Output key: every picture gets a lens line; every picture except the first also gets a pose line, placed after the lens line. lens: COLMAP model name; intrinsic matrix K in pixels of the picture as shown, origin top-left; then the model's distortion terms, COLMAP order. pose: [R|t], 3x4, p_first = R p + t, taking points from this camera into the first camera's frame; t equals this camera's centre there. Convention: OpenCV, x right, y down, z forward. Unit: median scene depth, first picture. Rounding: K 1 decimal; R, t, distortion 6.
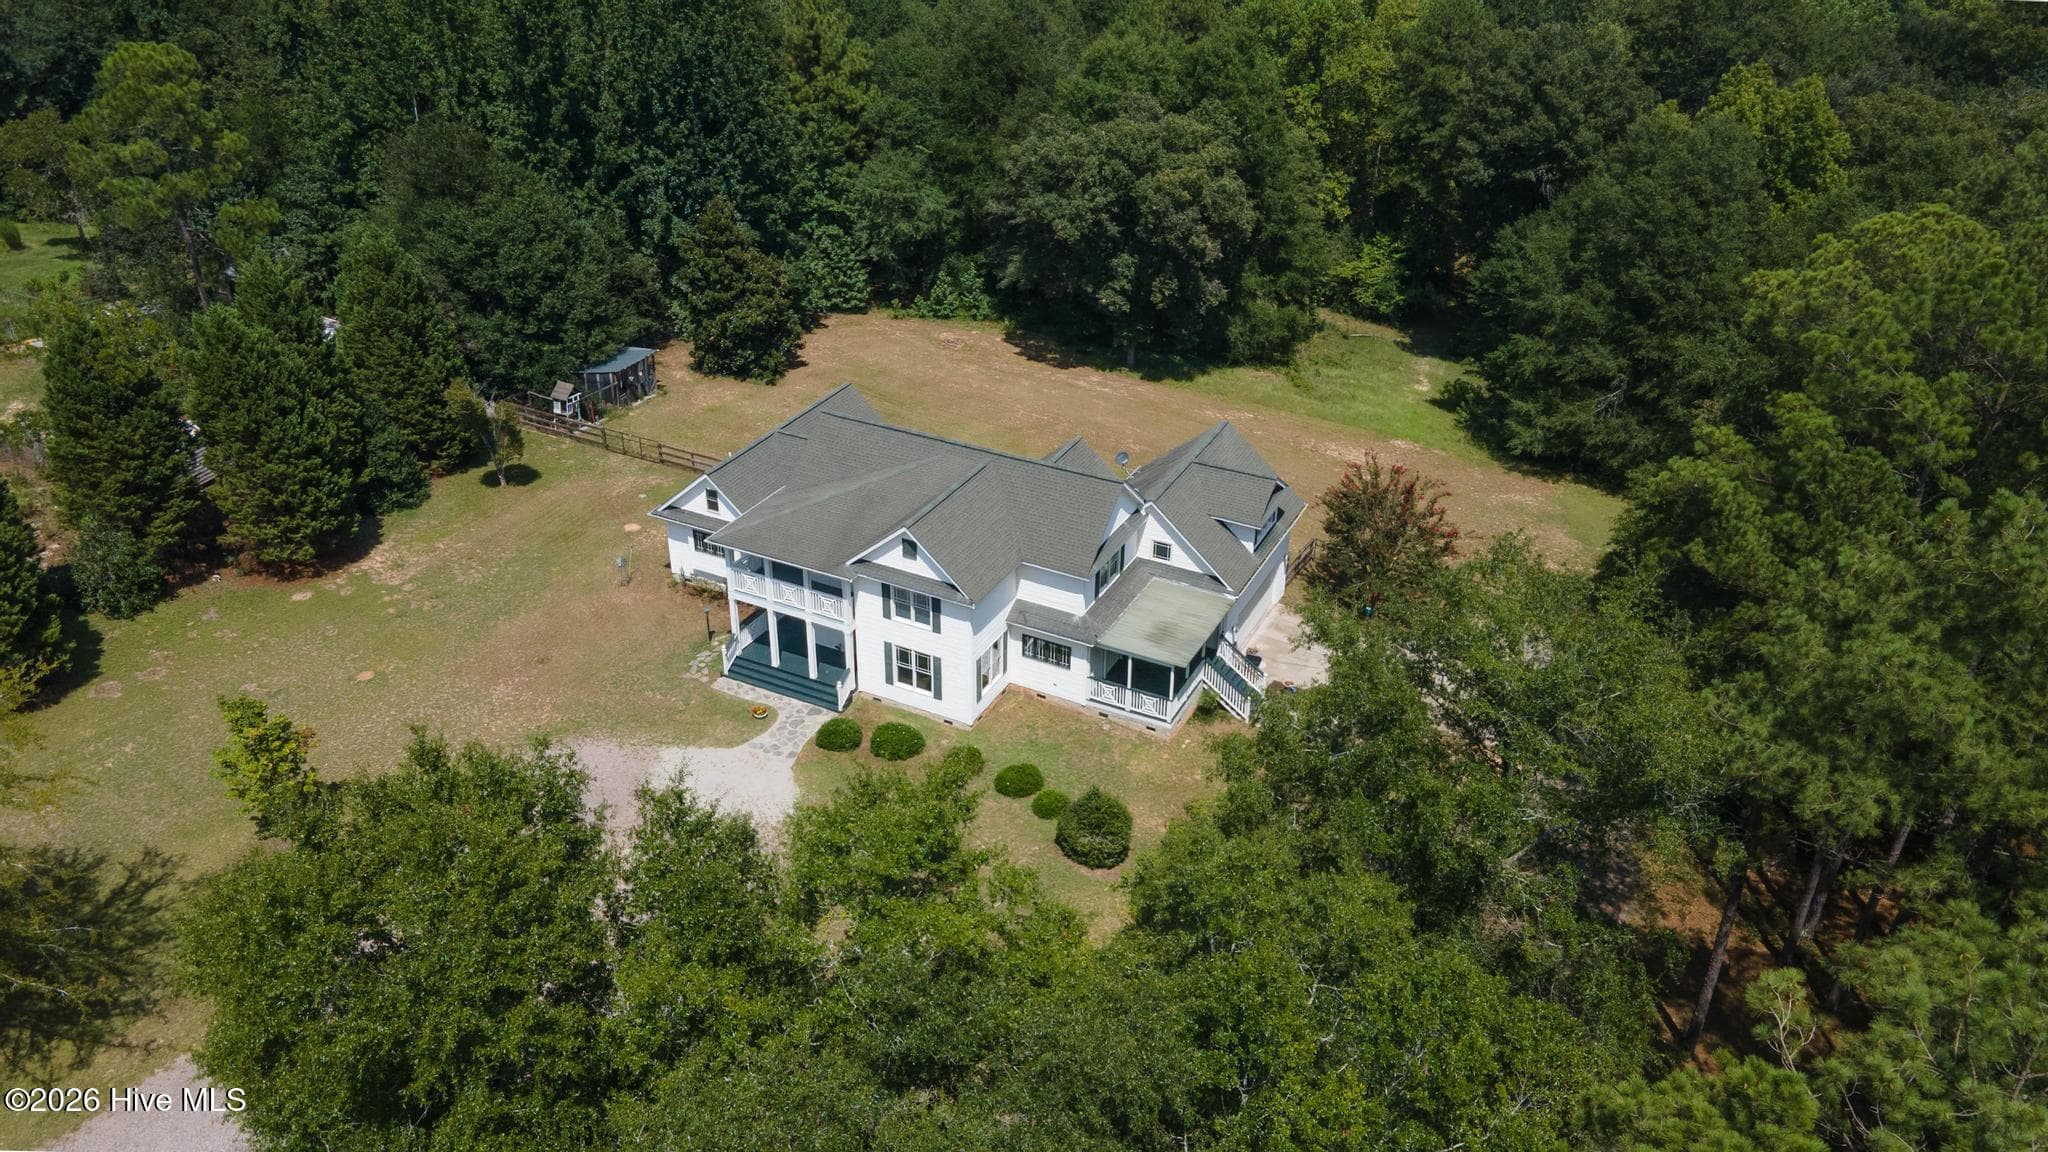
lens RADIAL K [[1562.1, 0, 1024.0], [0, 1562.1, 576.0], [0, 0, 1]] dist [0.000139, 0.085270]
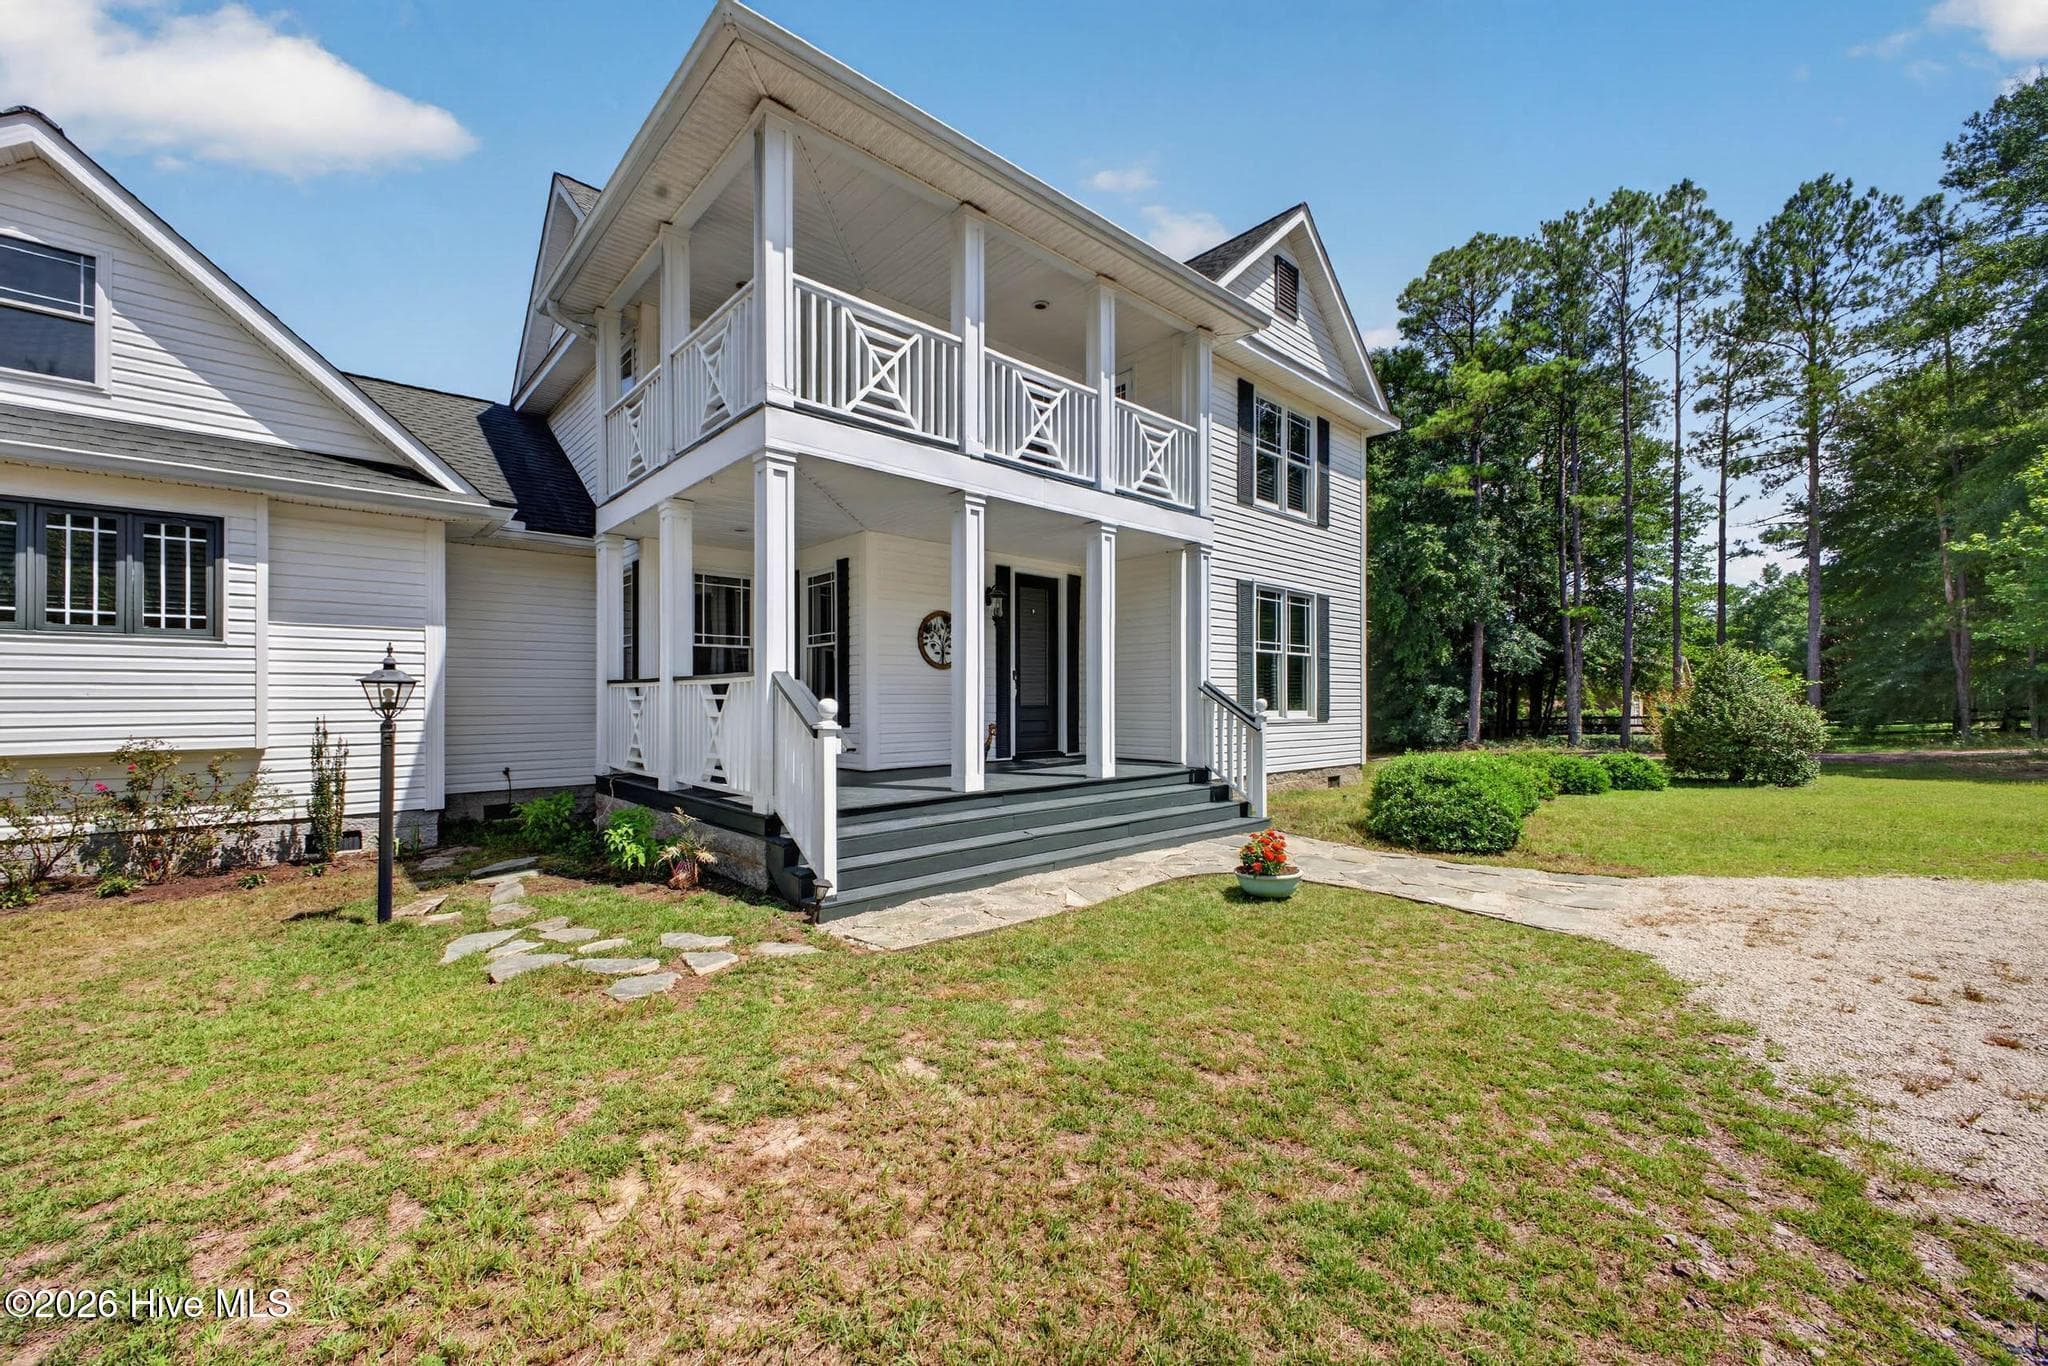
lens RADIAL K [[799.2, 0, 1020.9], [0, 799.2, 693.7], [0, 0, 1]] dist [0.032703, -0.011859]
pose [[0.357030, -0.003945, 0.934085, -0.200917], [0.477190, 0.860427, -0.178760, 0.052792], [-0.803007, 0.509558, 0.309080, 0.722741]]
